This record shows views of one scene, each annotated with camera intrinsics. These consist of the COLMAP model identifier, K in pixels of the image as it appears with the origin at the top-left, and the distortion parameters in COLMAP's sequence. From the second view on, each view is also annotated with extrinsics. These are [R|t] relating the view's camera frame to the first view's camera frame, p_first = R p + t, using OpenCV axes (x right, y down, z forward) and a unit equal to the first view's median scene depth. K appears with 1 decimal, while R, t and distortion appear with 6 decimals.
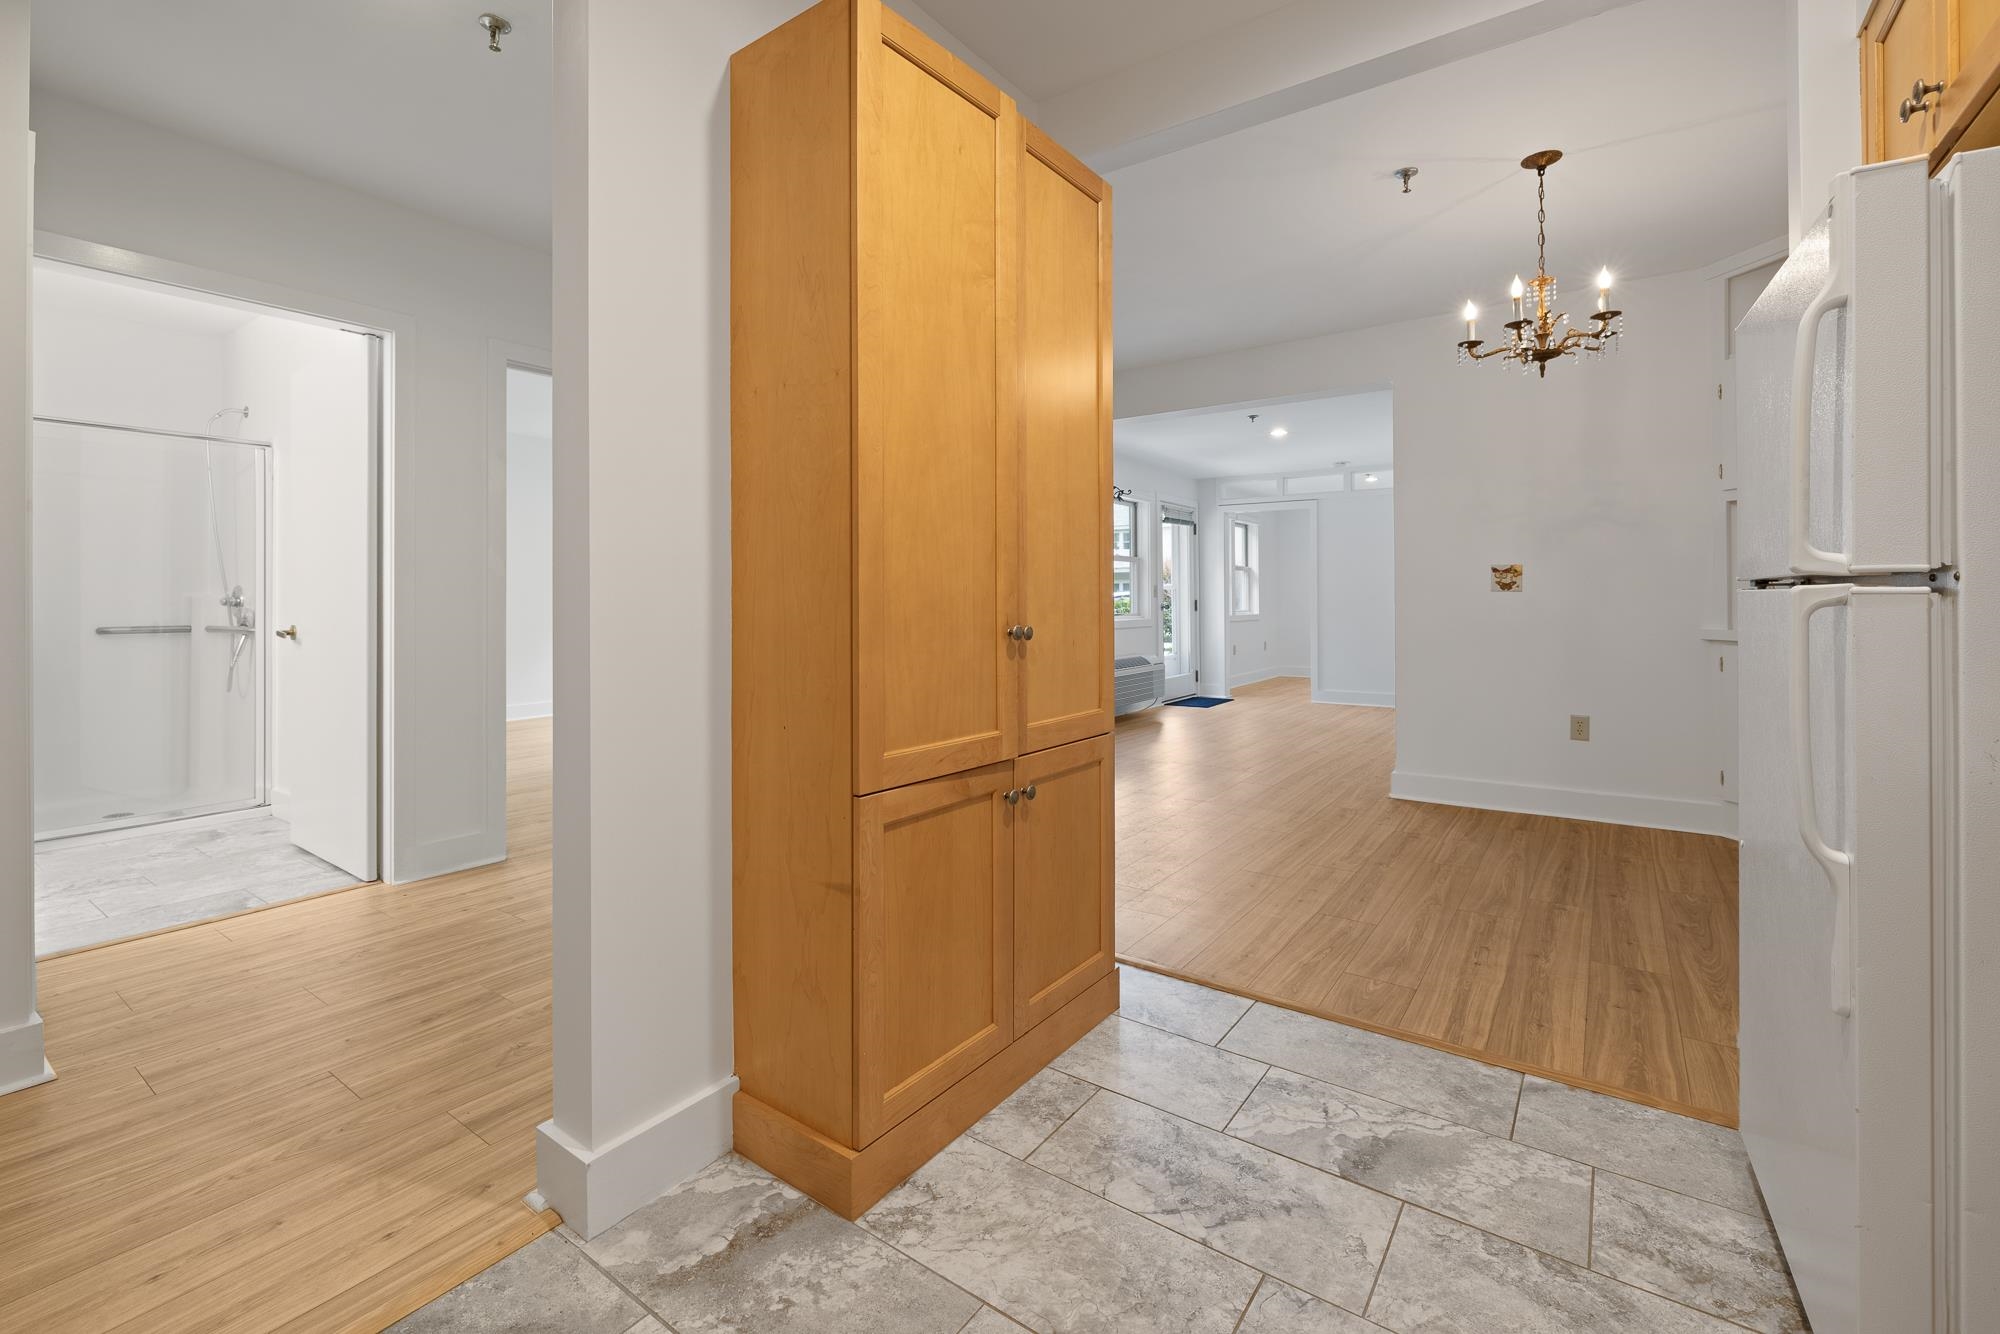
lens RADIAL K [[860.5, 0, 997.6], [0, 860.5, 598.9], [0, 0, 1]] dist [0.000313, -0.001220]
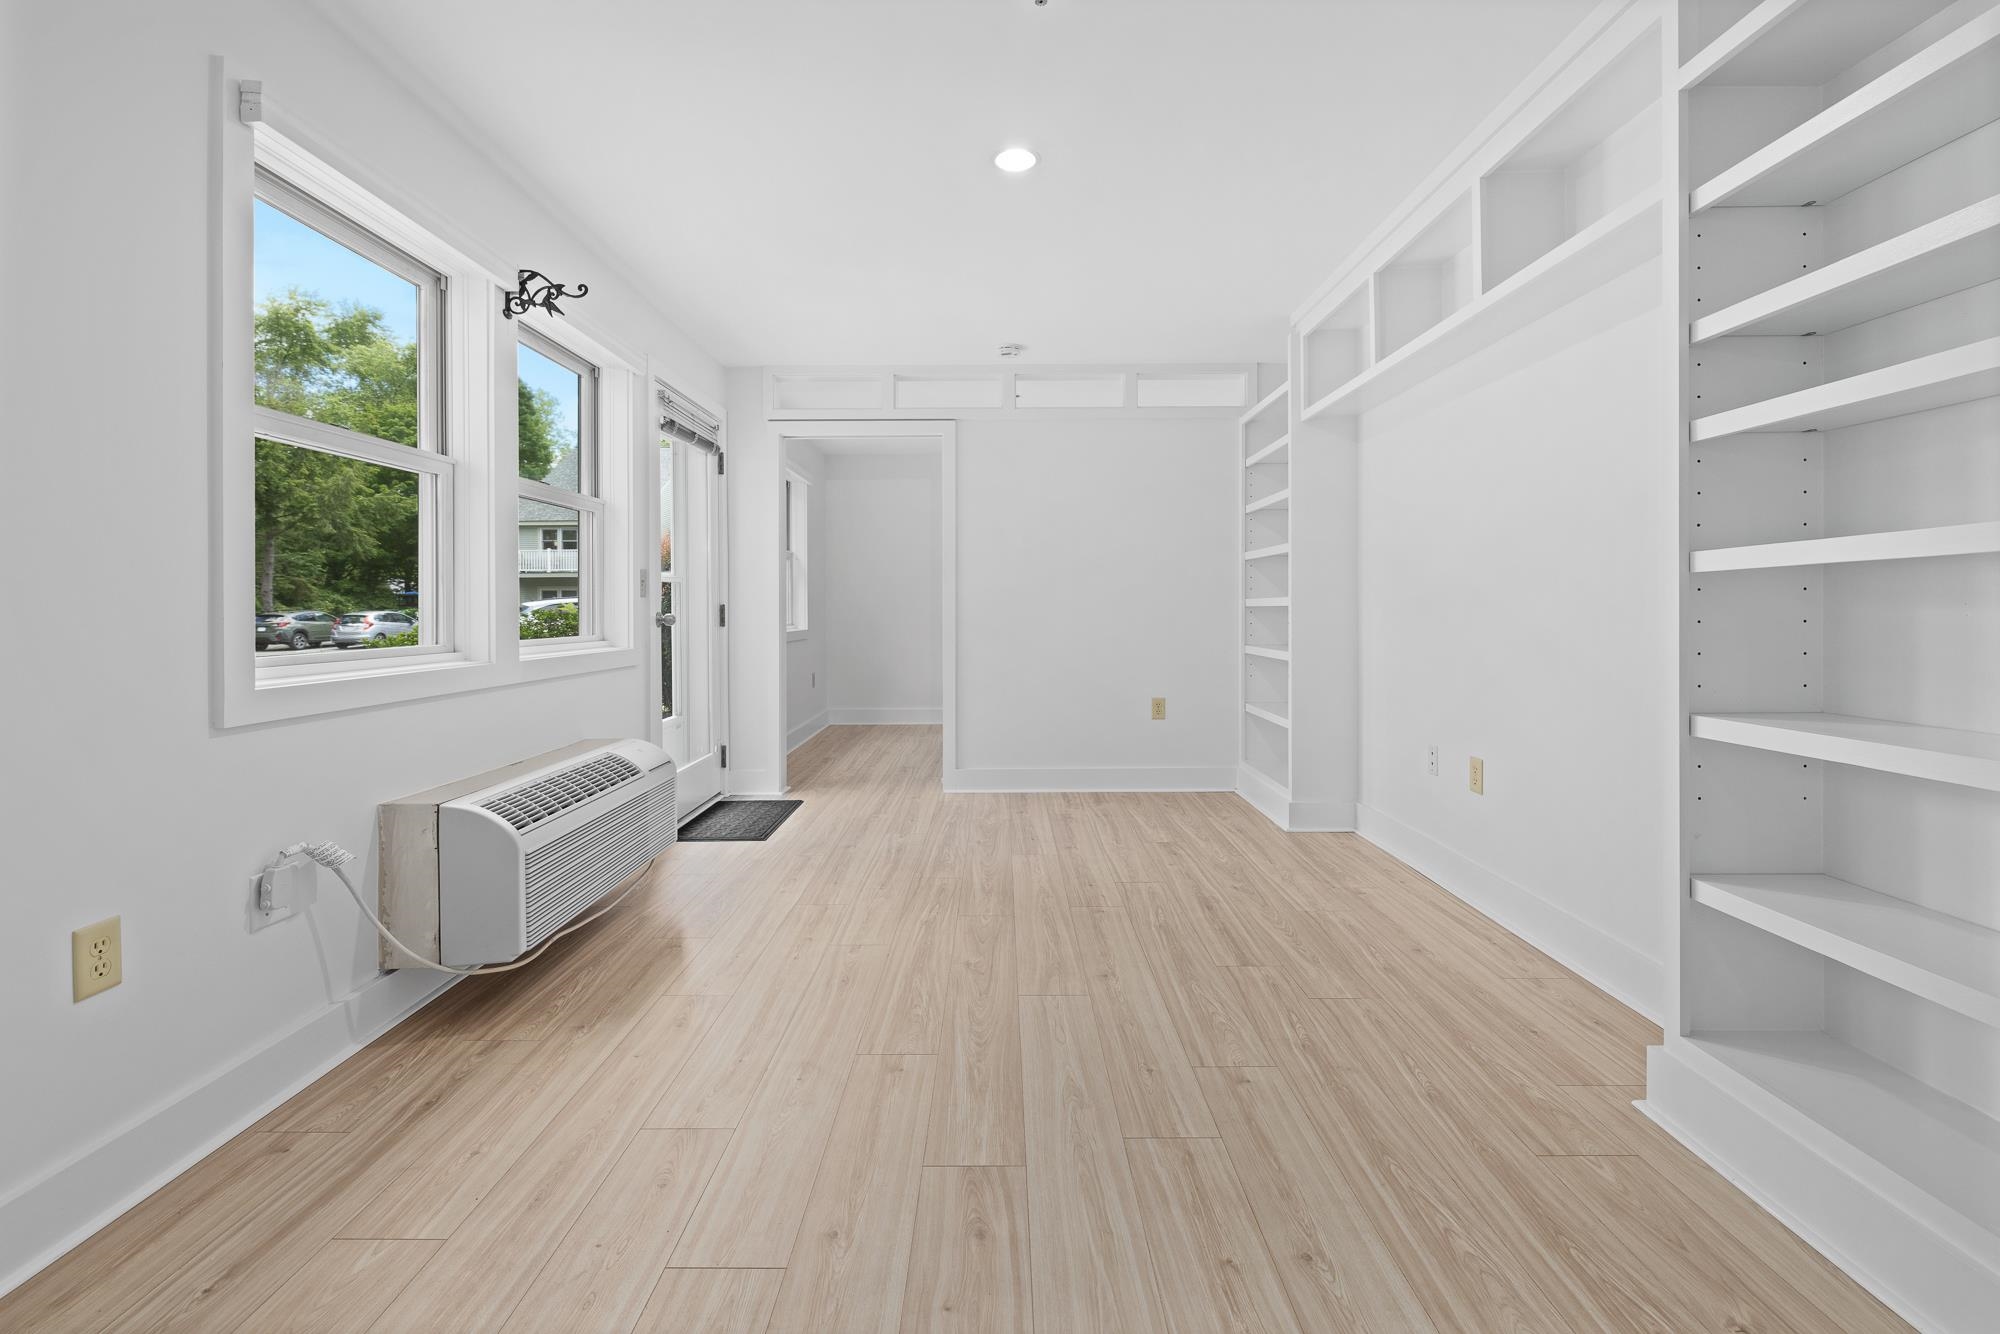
lens RADIAL K [[860.5, 0, 979.7], [0, 860.5, 608.1], [0, 0, 1]] dist [0.000313, -0.001220]
pose [[0.826681, -0.002426, 0.562666, 0.371498], [0.002319, 0.999997, 0.000906, 0.019826], [-0.562666, 0.000556, 0.826684, 2.561832]]
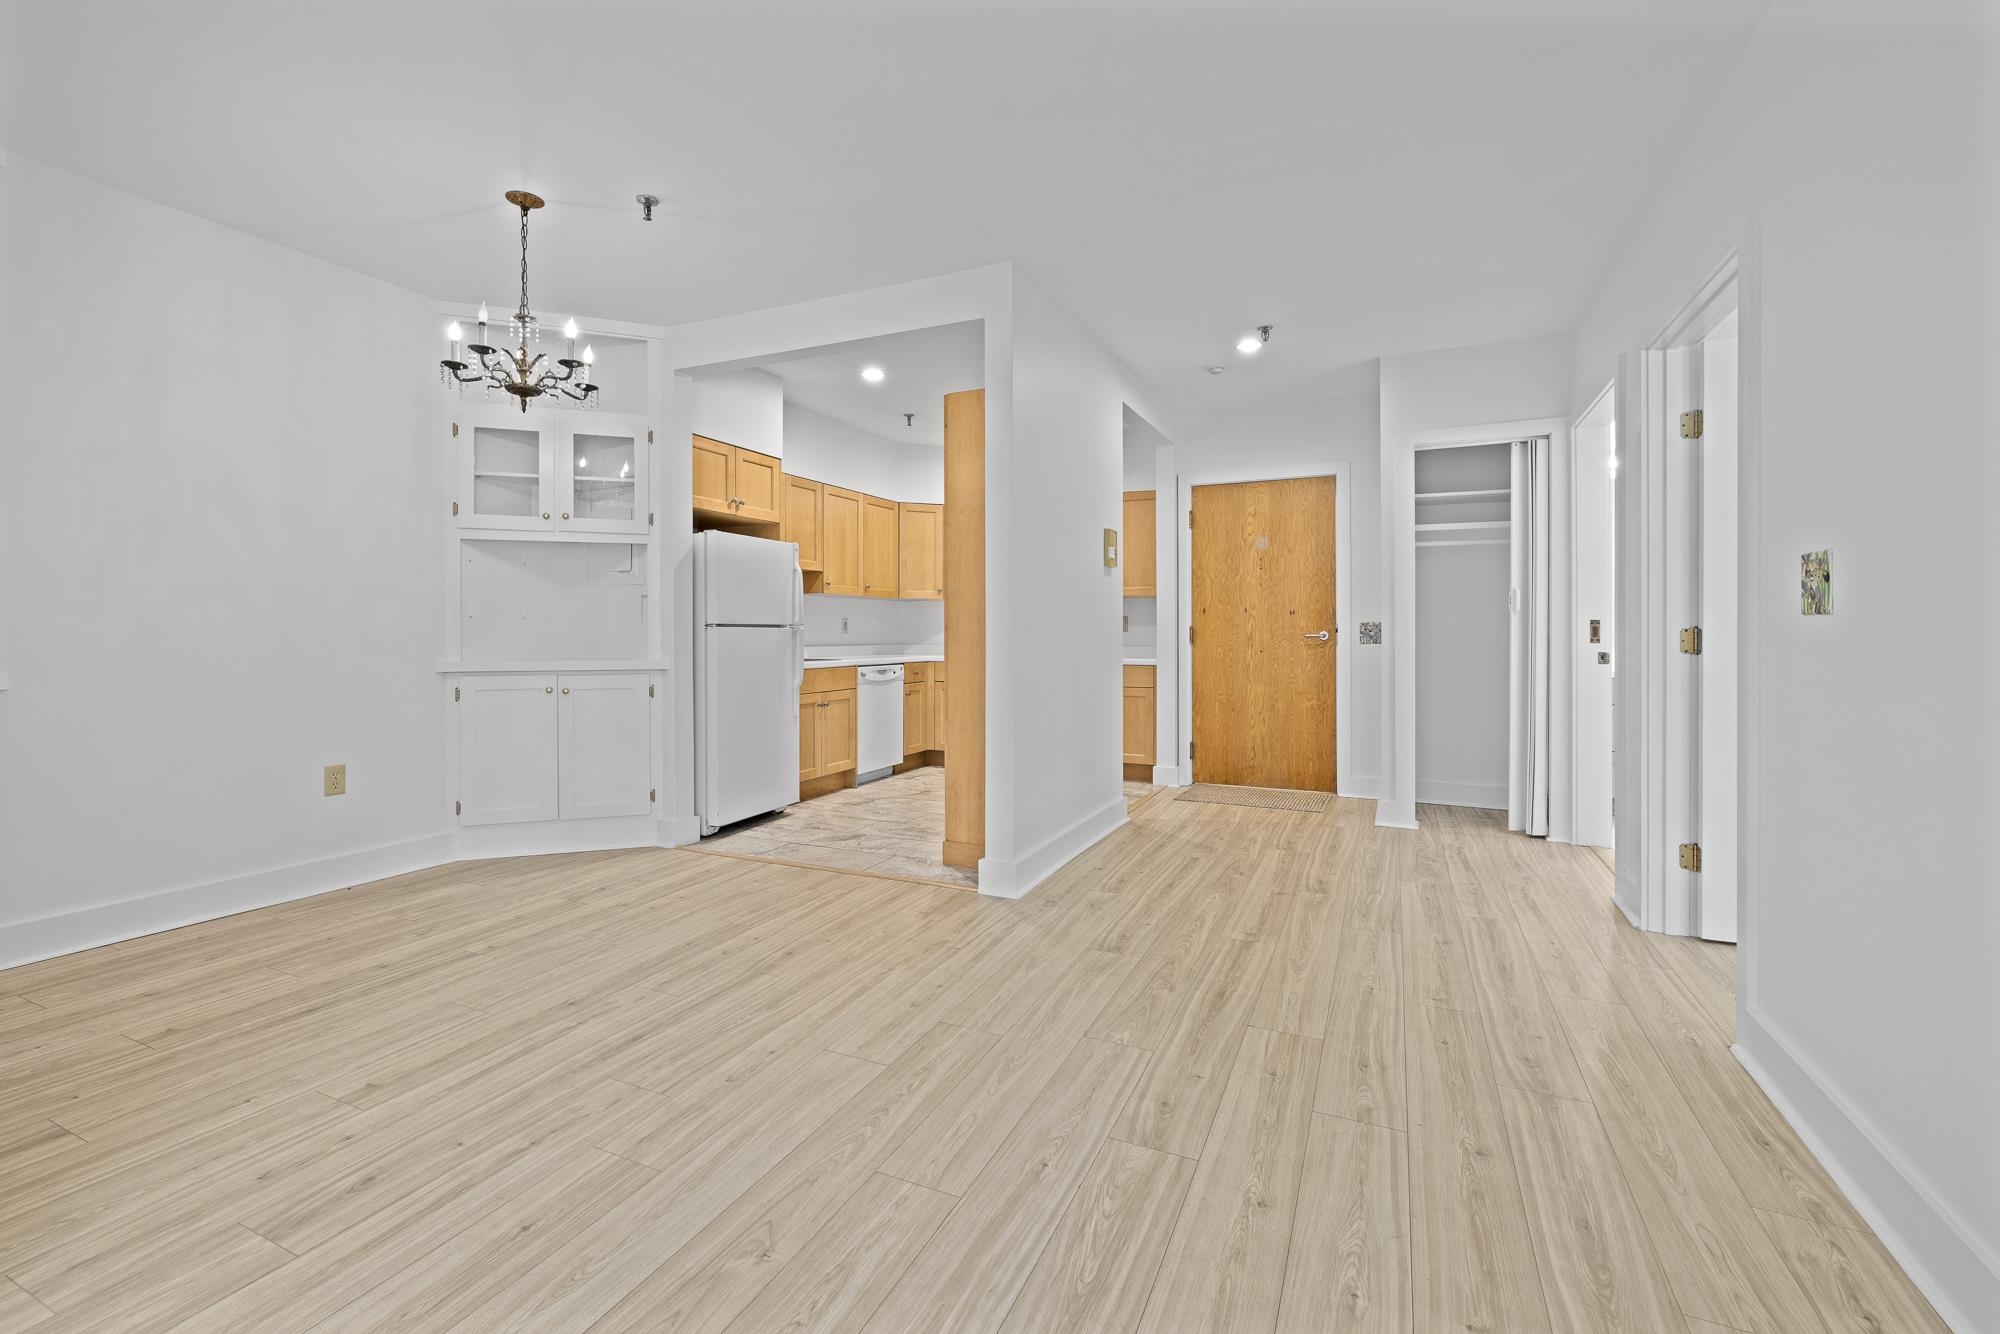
lens RADIAL K [[860.5, 0, 996.4], [0, 860.5, 636.0], [0, 0, 1]] dist [0.000313, -0.001220]
pose [[-0.982308, 0.002907, -0.187251, 0.432988], [0.001747, 0.999978, 0.006360, 0.001214], [0.187265, 0.005920, -0.982292, 3.289254]]
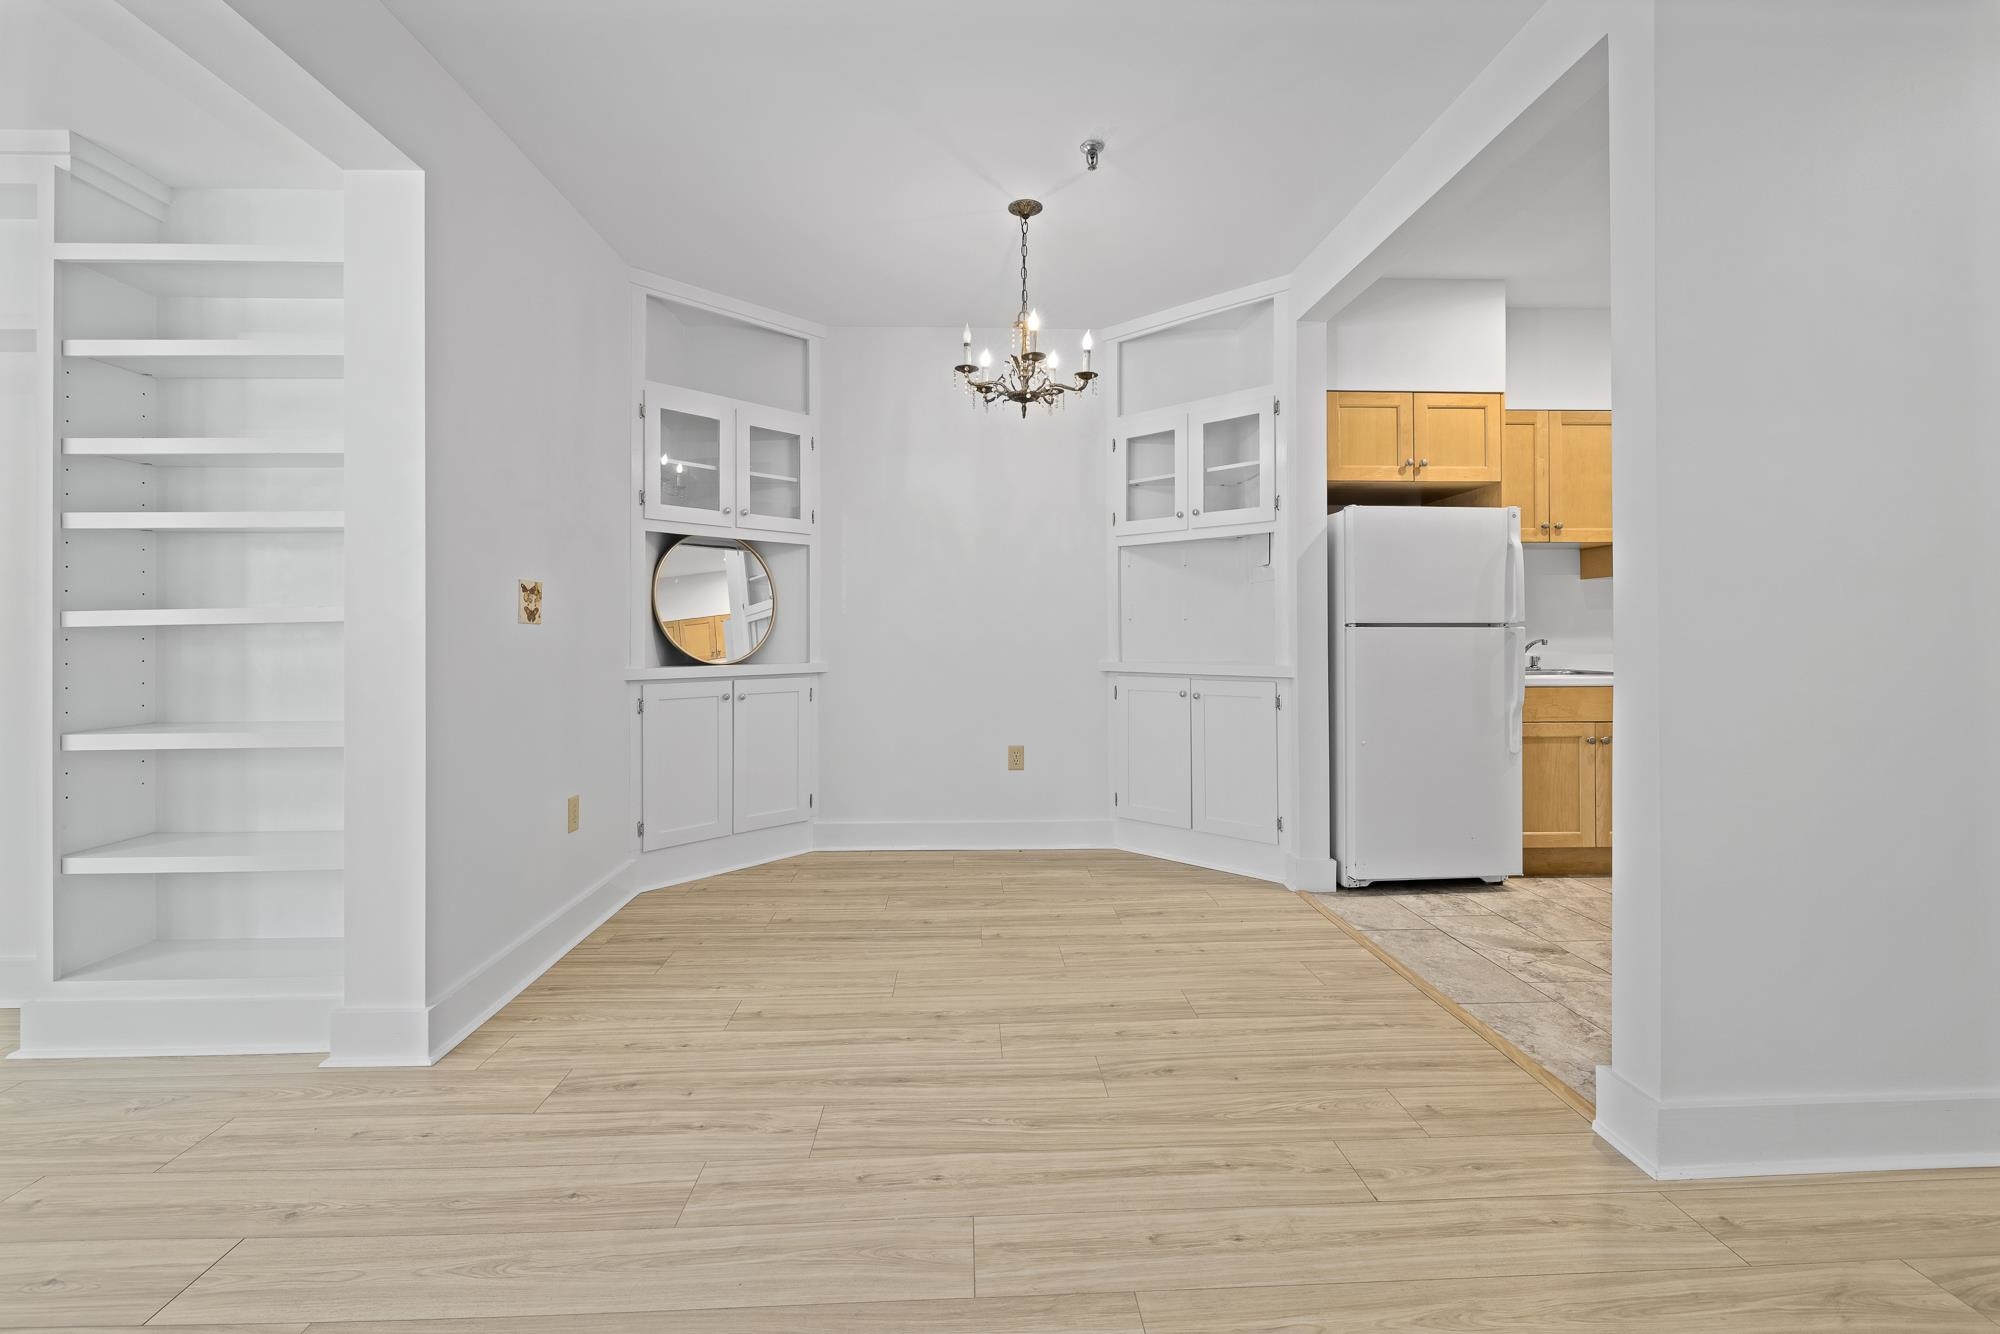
lens RADIAL K [[860.5, 0, 992.5], [0, 860.5, 626.2], [0, 0, 1]] dist [0.000313, -0.001220]
pose [[-0.611779, 0.009449, 0.790973, -0.245216], [0.005364, 0.999955, -0.007796, -0.000476], [-0.791011, -0.000527, -0.611802, 2.595872]]
